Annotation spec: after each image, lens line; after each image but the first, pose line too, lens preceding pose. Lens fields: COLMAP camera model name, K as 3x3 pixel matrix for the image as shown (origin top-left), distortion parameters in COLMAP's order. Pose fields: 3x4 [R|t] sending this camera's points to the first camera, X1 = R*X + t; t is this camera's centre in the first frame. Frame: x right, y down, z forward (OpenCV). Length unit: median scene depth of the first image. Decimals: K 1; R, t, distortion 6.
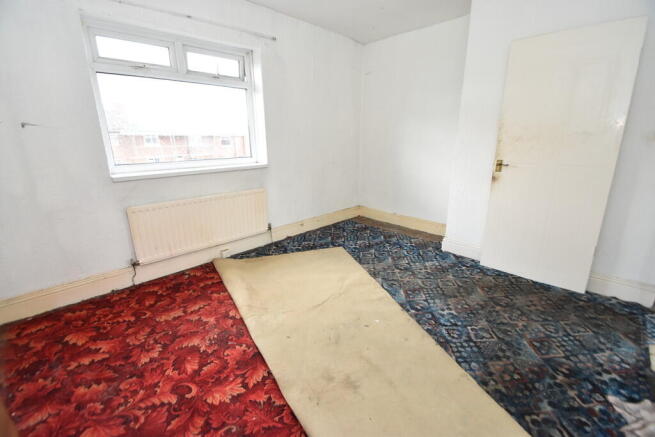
lens RADIAL K [[288.0, 0, 327.1], [0, 288.0, 217.6], [0, 0, 1]] dist [0.008286, -0.011972]
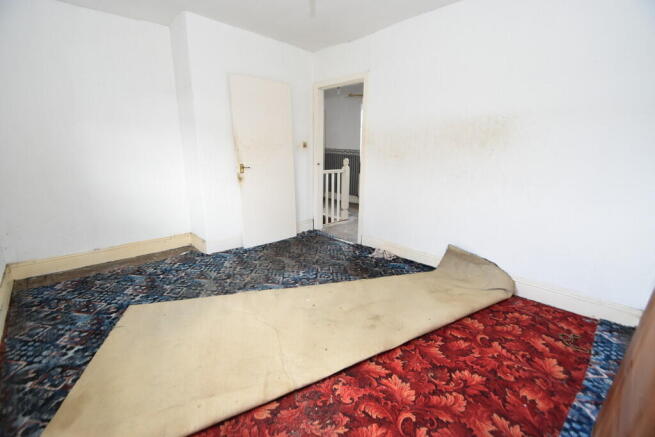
lens RADIAL K [[288.0, 0, 327.1], [0, 288.0, 217.6], [0, 0, 1]] dist [0.008286, -0.011972]
pose [[0.028440, -0.229190, 0.972966, -0.785416], [0.260286, 0.941480, 0.214165, -0.168427], [-0.965113, 0.247158, 0.086430, 0.646708]]
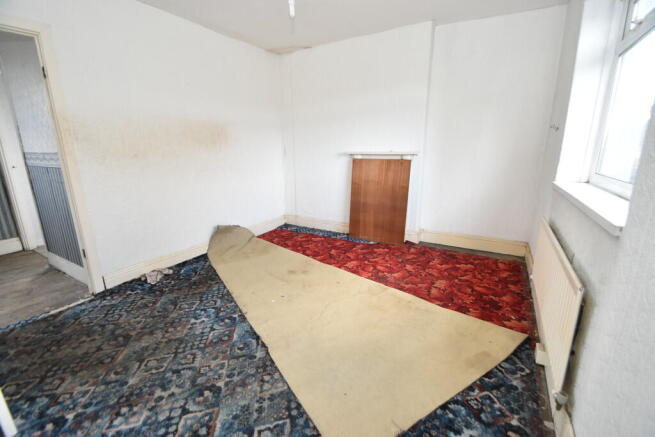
lens RADIAL K [[288.0, 0, 327.1], [0, 288.0, 217.6], [0, 0, 1]] dist [0.008286, -0.011972]
pose [[-0.969484, 0.072150, -0.234296, 0.184308], [-0.051627, 0.874193, 0.482827, -0.441648], [0.239656, 0.480189, -0.843791, 1.635999]]
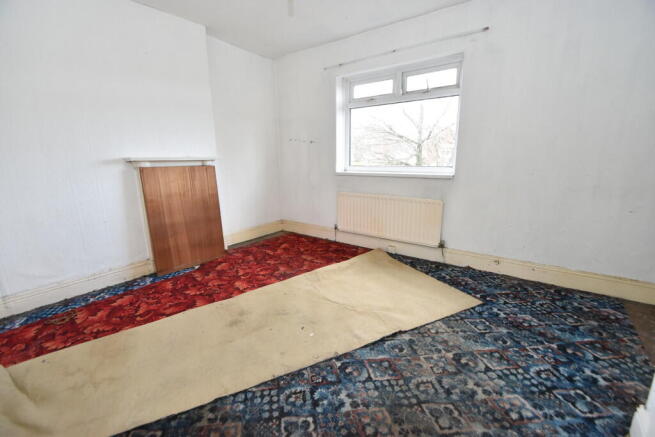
lens RADIAL K [[288.0, 0, 327.1], [0, 288.0, 217.6], [0, 0, 1]] dist [0.008286, -0.011972]
pose [[0.141574, 0.212808, -0.966783, 0.886552], [-0.261104, 0.950063, 0.170892, -0.157476], [0.954872, 0.228237, 0.190069, 0.684875]]
